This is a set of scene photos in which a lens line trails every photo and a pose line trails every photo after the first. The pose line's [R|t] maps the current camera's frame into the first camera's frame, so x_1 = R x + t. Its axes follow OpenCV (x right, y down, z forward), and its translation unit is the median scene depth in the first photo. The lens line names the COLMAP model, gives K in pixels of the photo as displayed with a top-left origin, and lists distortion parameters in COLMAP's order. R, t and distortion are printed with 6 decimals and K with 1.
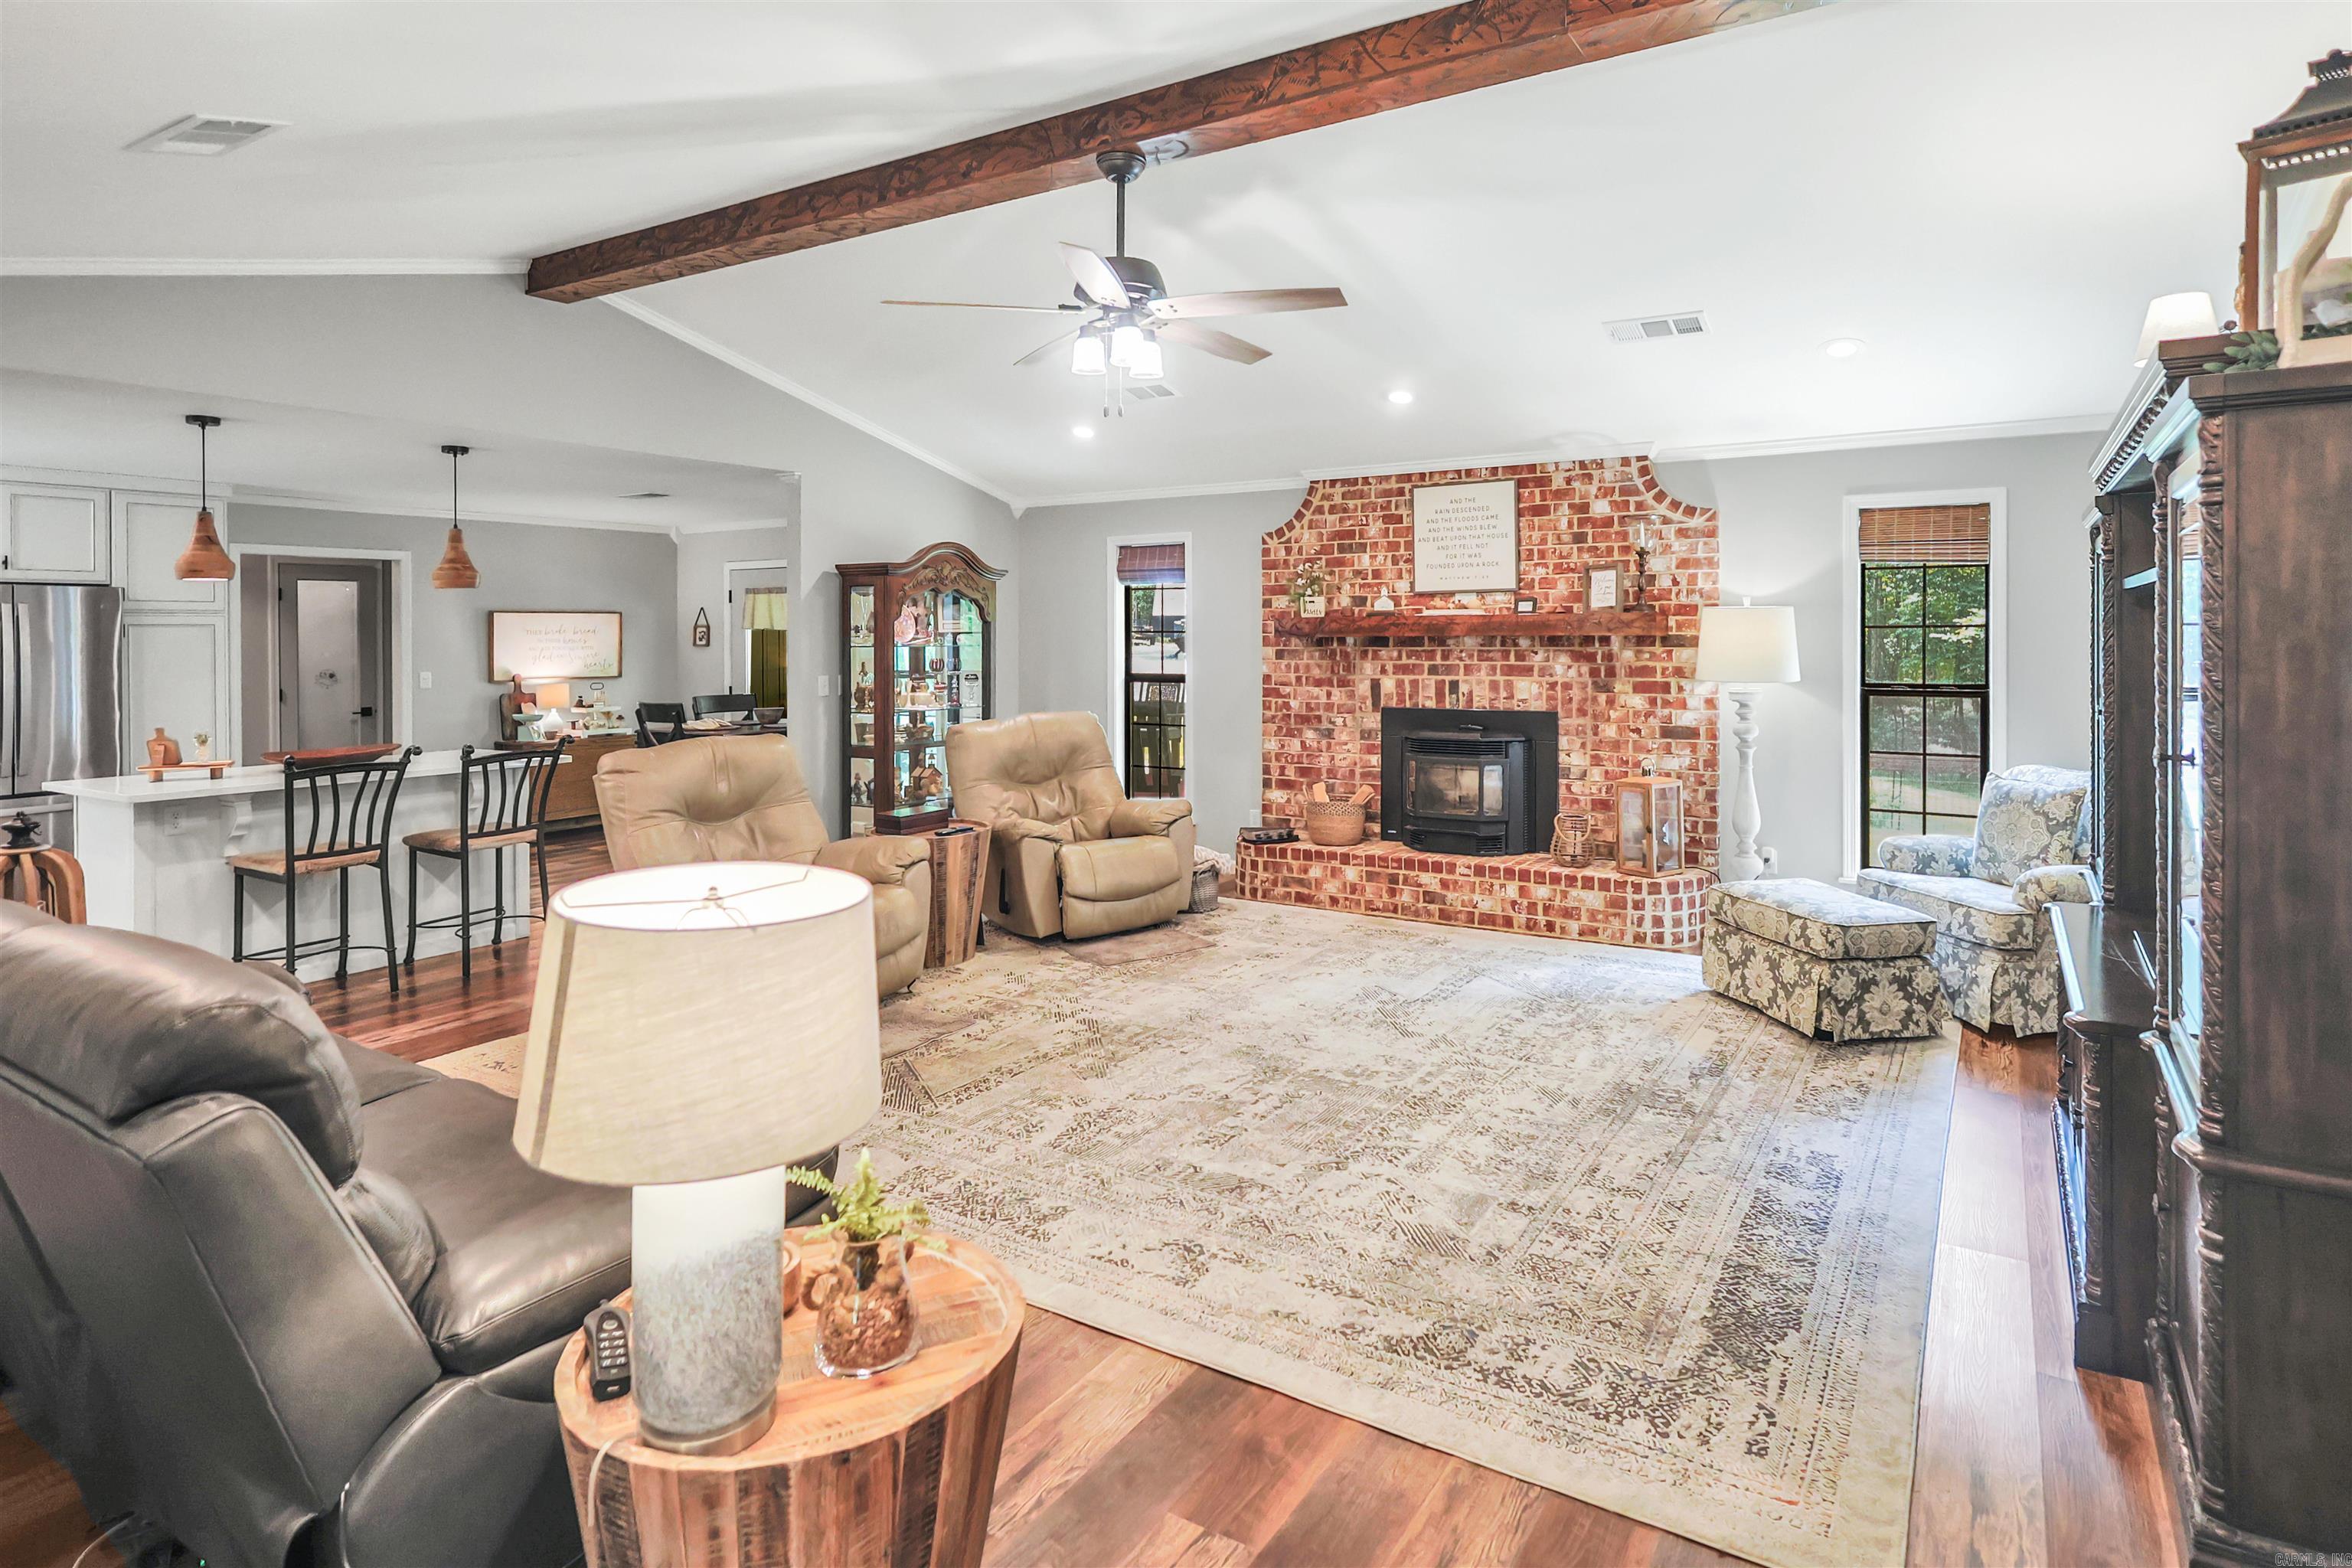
lens RADIAL K [[1229.9, 0, 1175.1], [0, 1229.9, 660.8], [0, 0, 1]] dist [-0.006722, 0.003312]
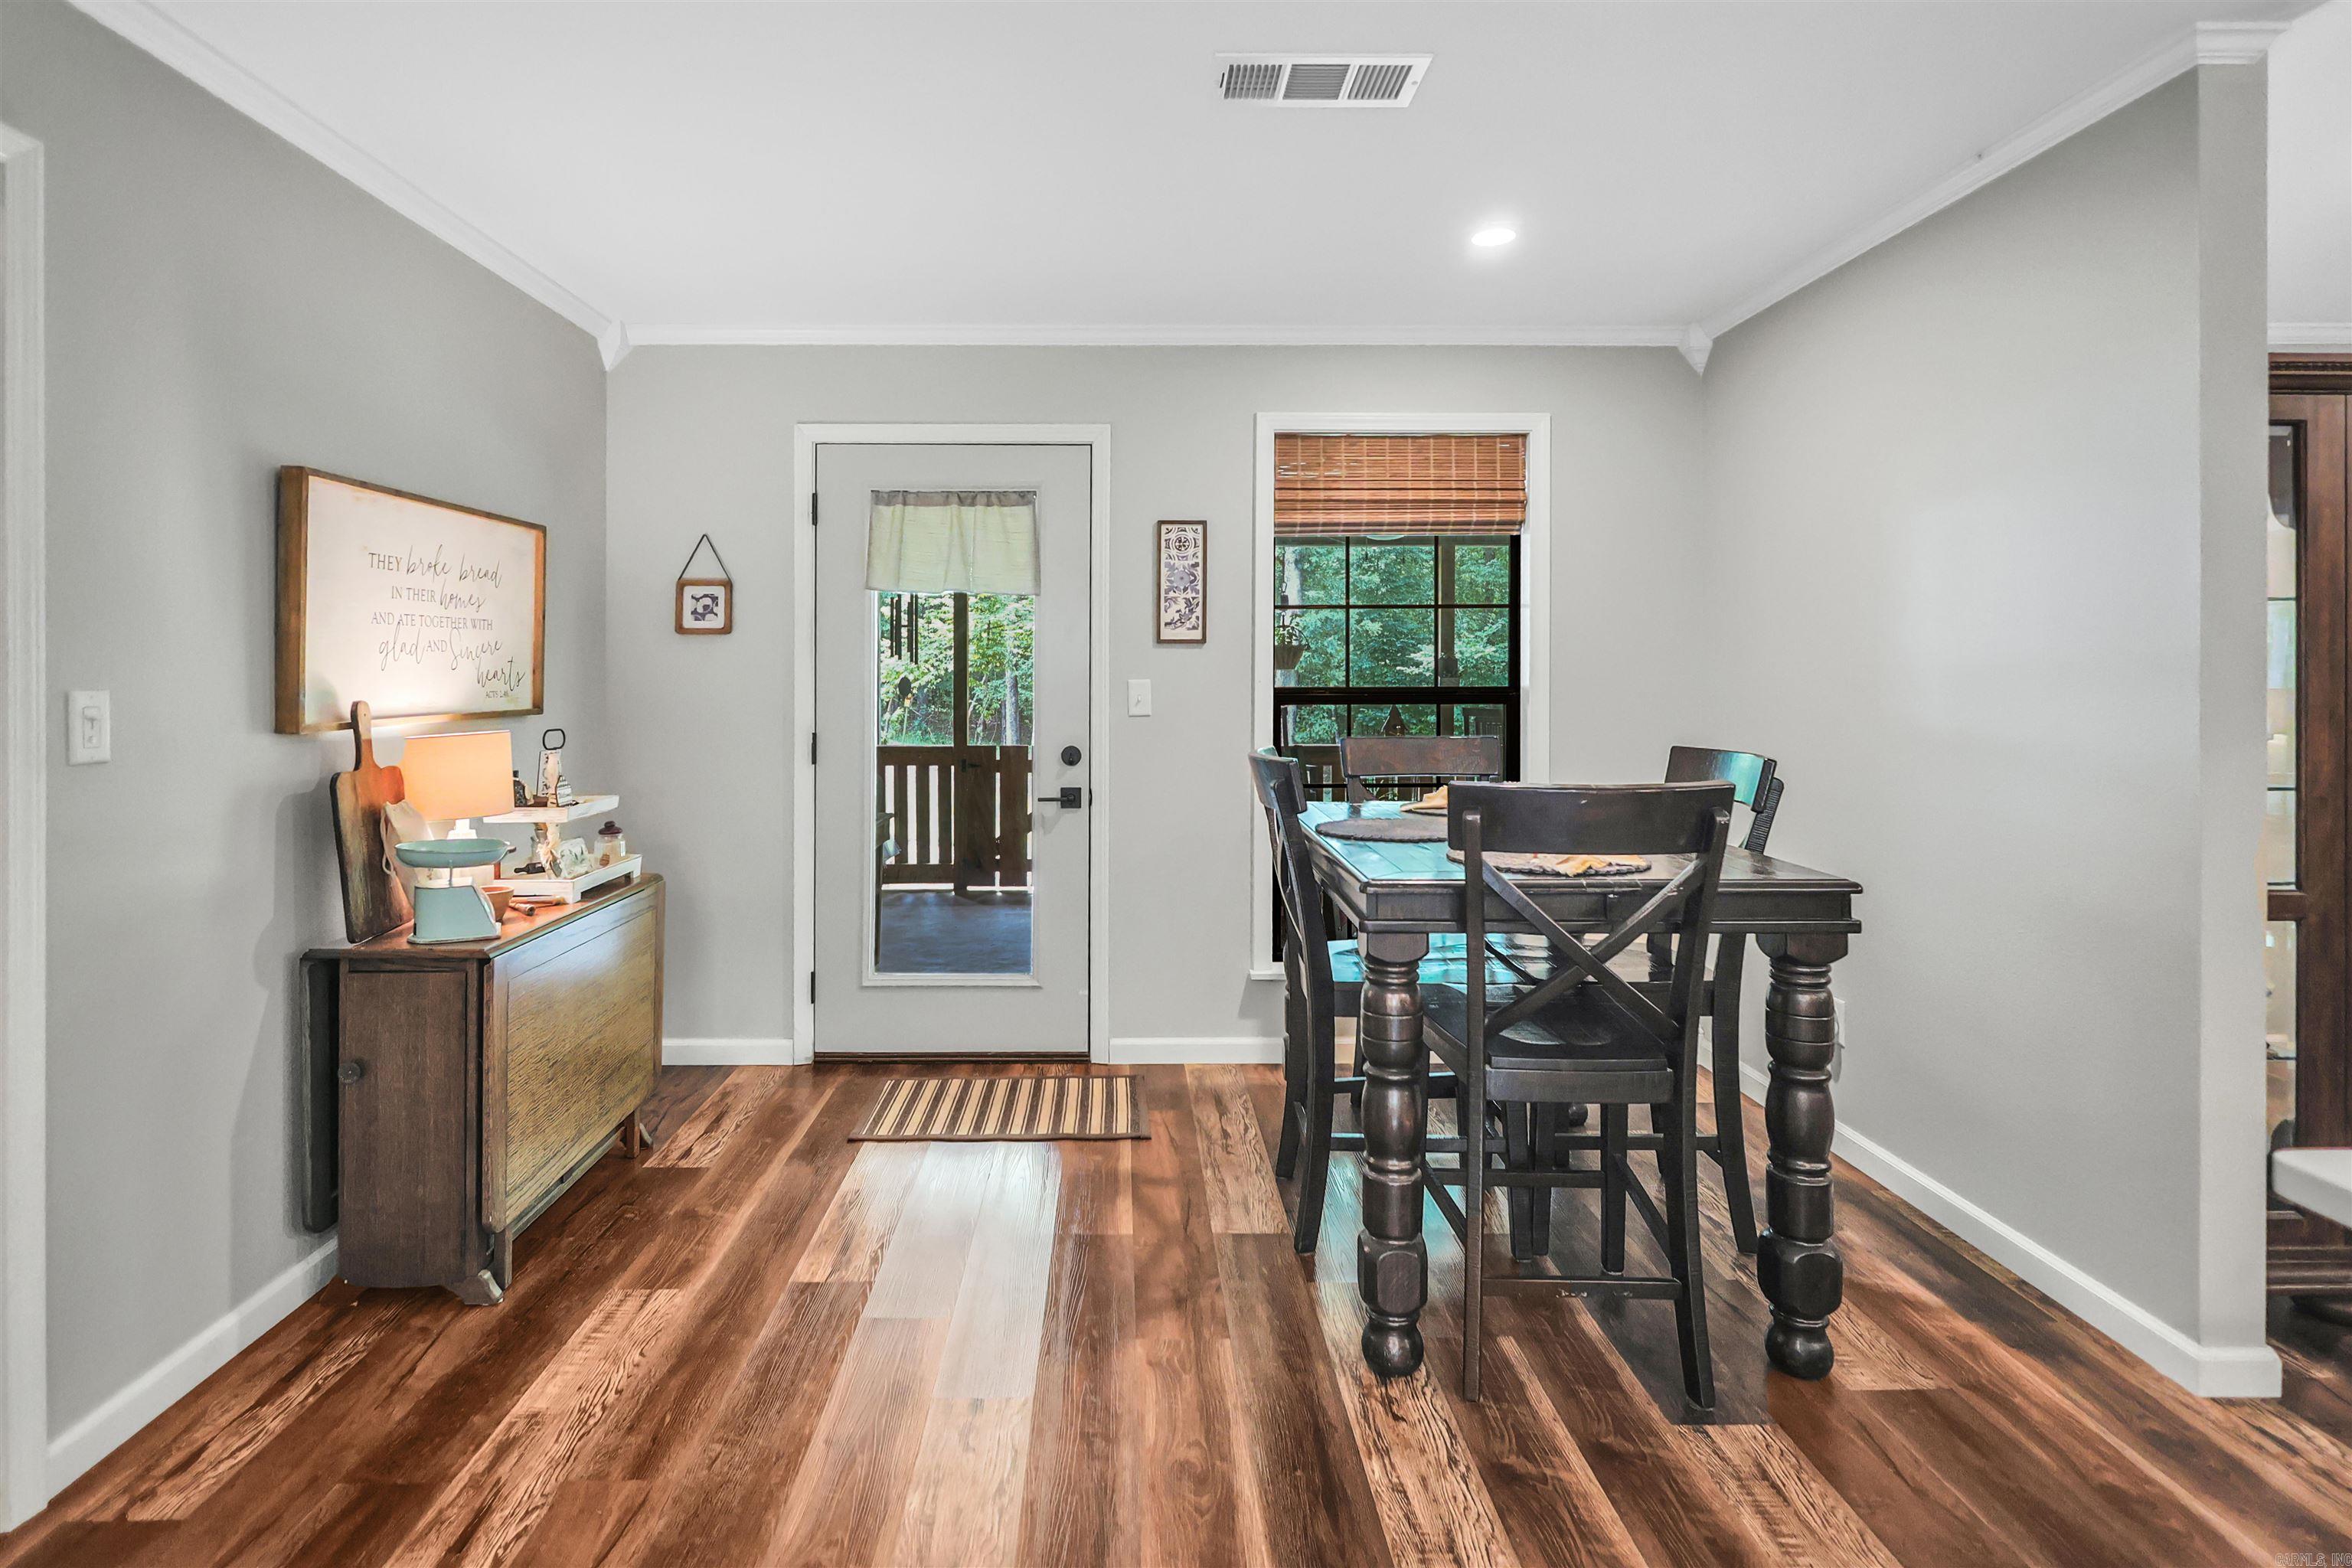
lens RADIAL K [[1229.9, 0, 1152.2], [0, 1229.9, 663.3], [0, 0, 1]] dist [-0.006722, 0.003312]
pose [[0.843042, 0.009401, 0.537766, -0.524229], [0.005608, 0.999639, -0.026267, 0.010263], [-0.537819, 0.025160, 0.842685, 0.647216]]
